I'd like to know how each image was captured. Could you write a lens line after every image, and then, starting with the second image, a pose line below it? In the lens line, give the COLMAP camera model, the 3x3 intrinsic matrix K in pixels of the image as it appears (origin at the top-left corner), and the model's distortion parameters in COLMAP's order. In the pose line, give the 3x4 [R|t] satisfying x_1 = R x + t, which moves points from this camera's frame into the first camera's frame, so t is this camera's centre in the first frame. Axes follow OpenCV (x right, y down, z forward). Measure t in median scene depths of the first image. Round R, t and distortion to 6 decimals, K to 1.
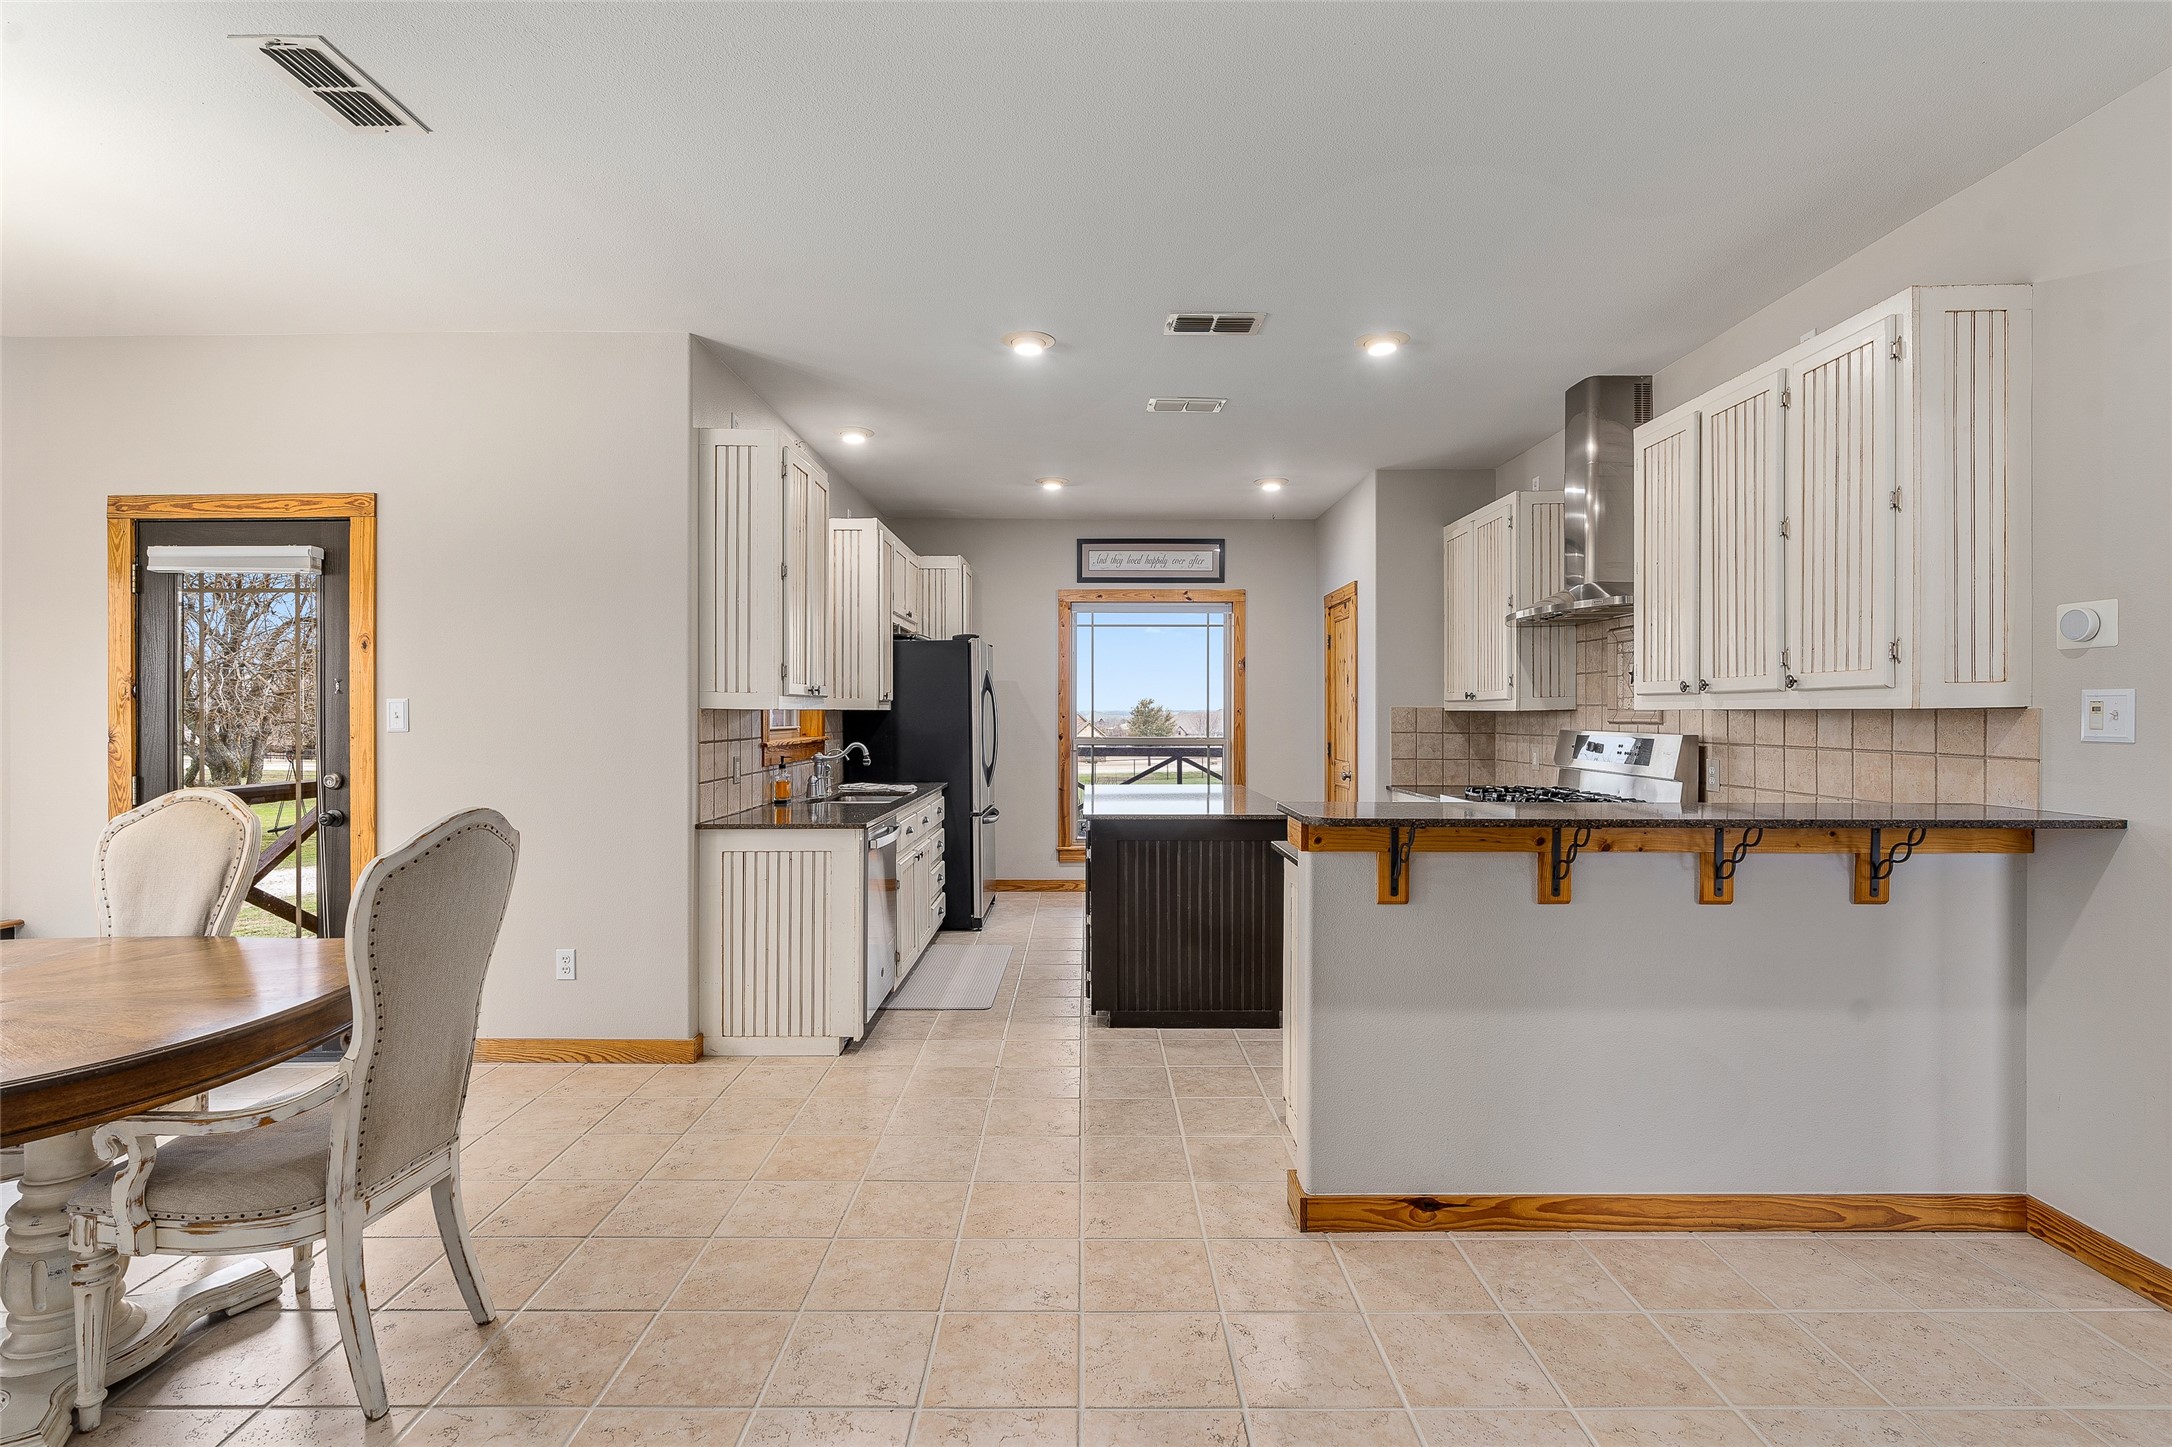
lens RADIAL K [[998.6, 0, 1099.8], [0, 998.6, 716.8], [0, 0, 1]] dist [-0.006287, 0.002767]
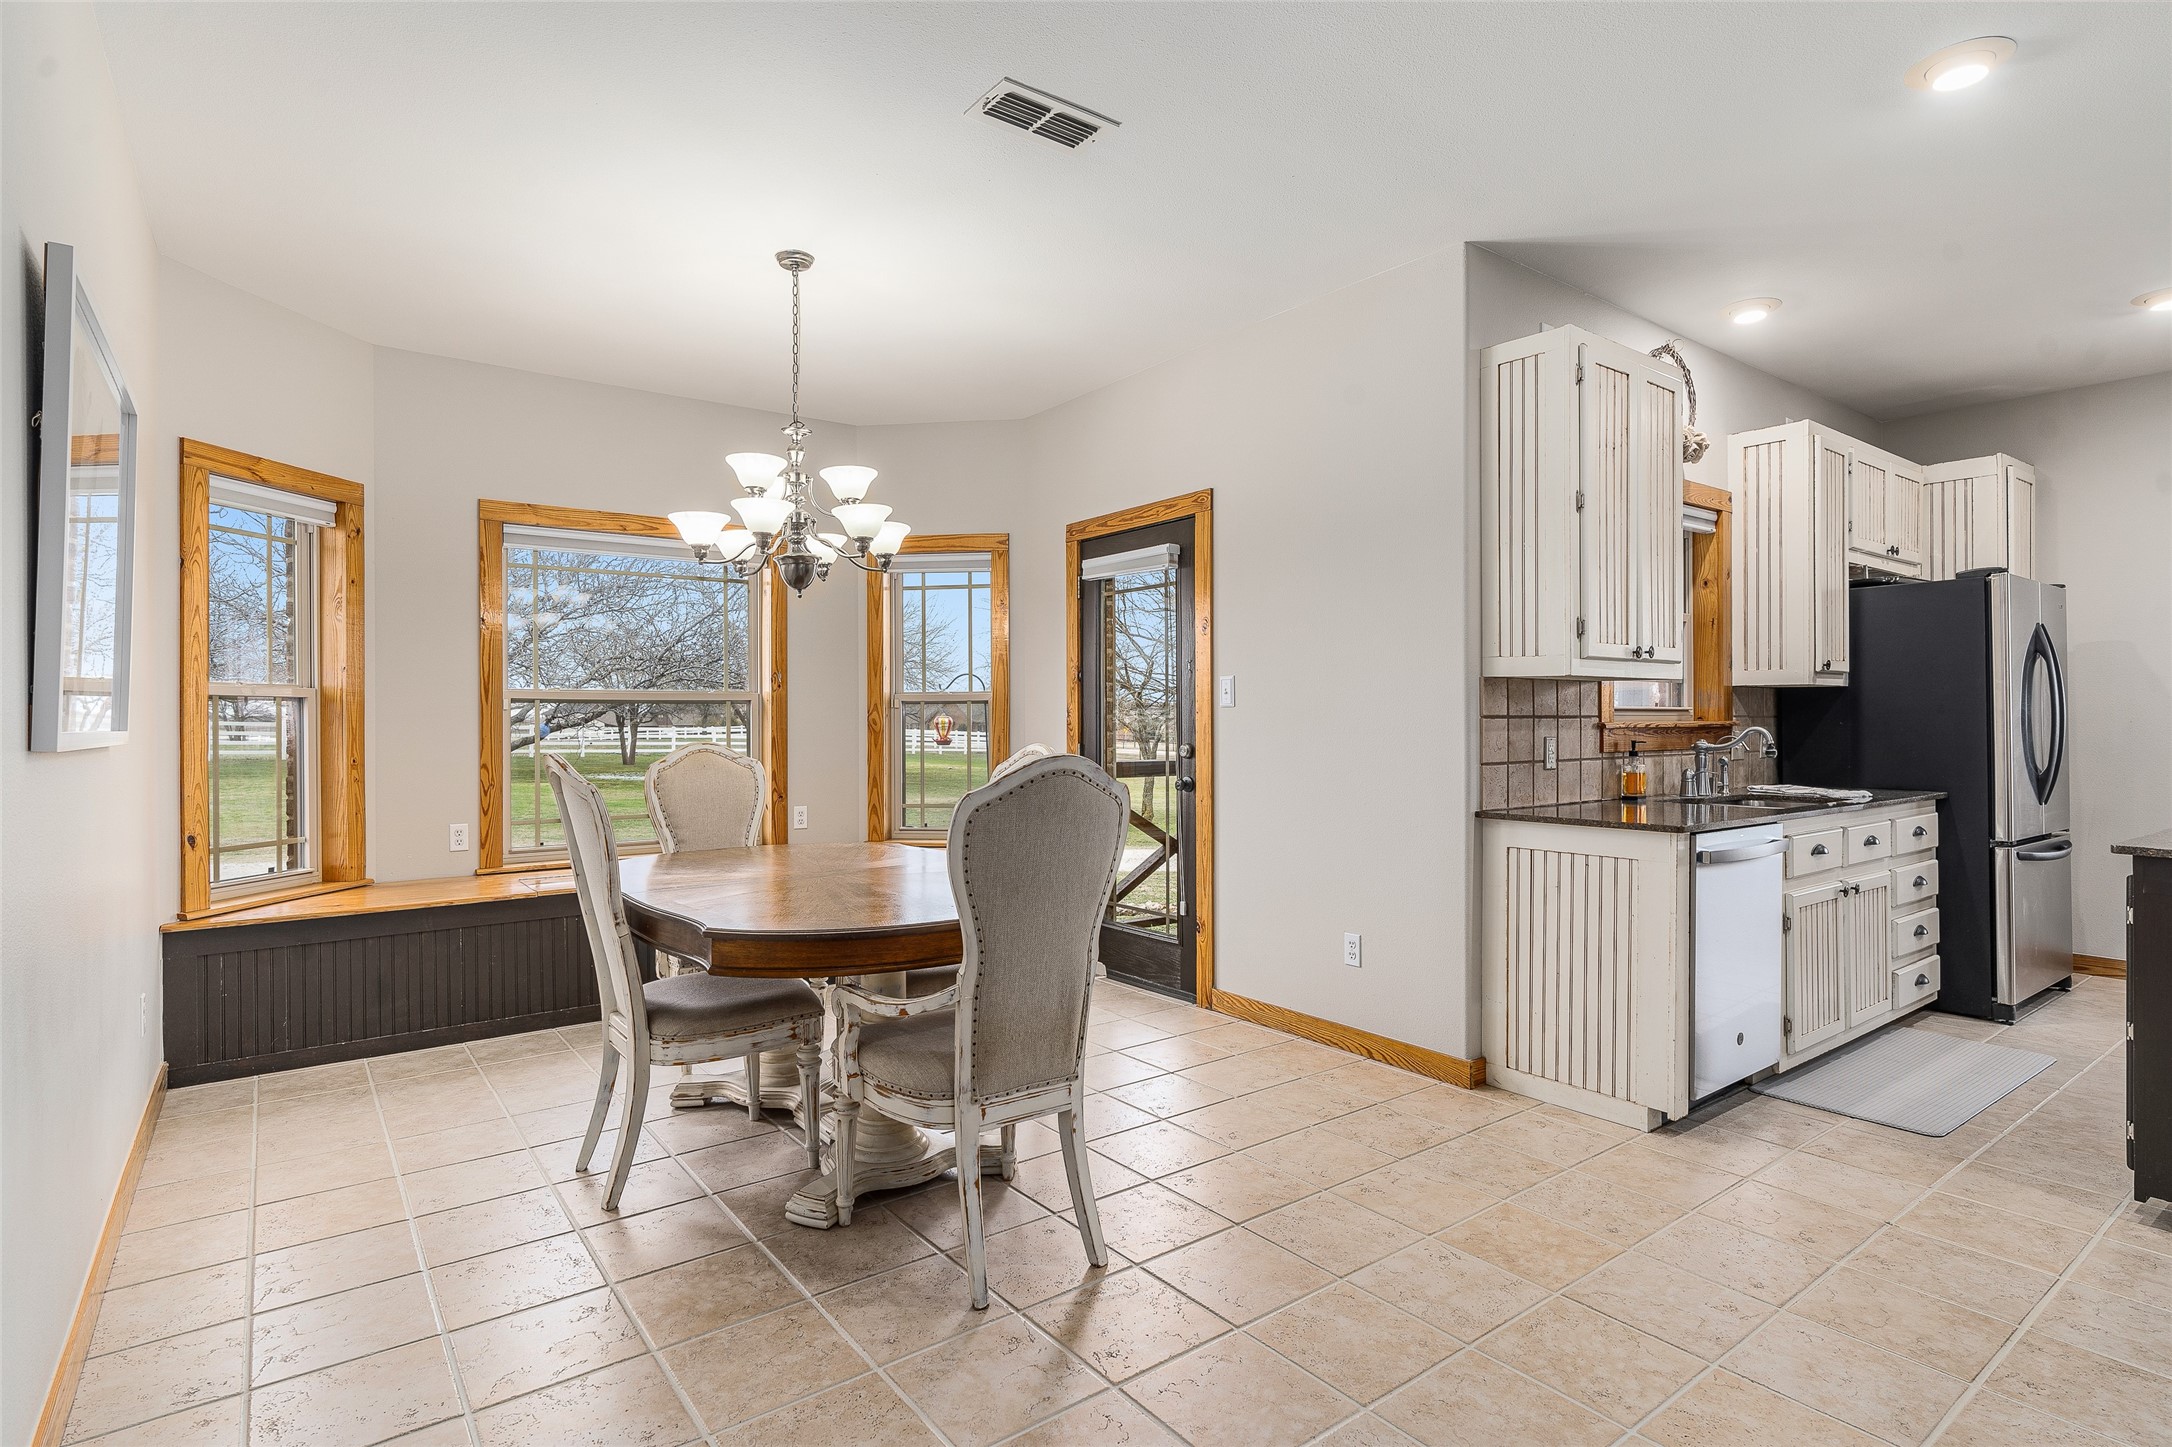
lens RADIAL K [[1092.1, 0, 1092.8], [0, 1092.1, 719.3], [0, 0, 1]] dist [-0.003319, 0.001250]
pose [[0.603459, 0.000944, -0.797393, 0.143364], [0.000601, 0.999998, 0.001639, 0.025768], [0.797394, -0.001468, 0.603458, 0.167662]]
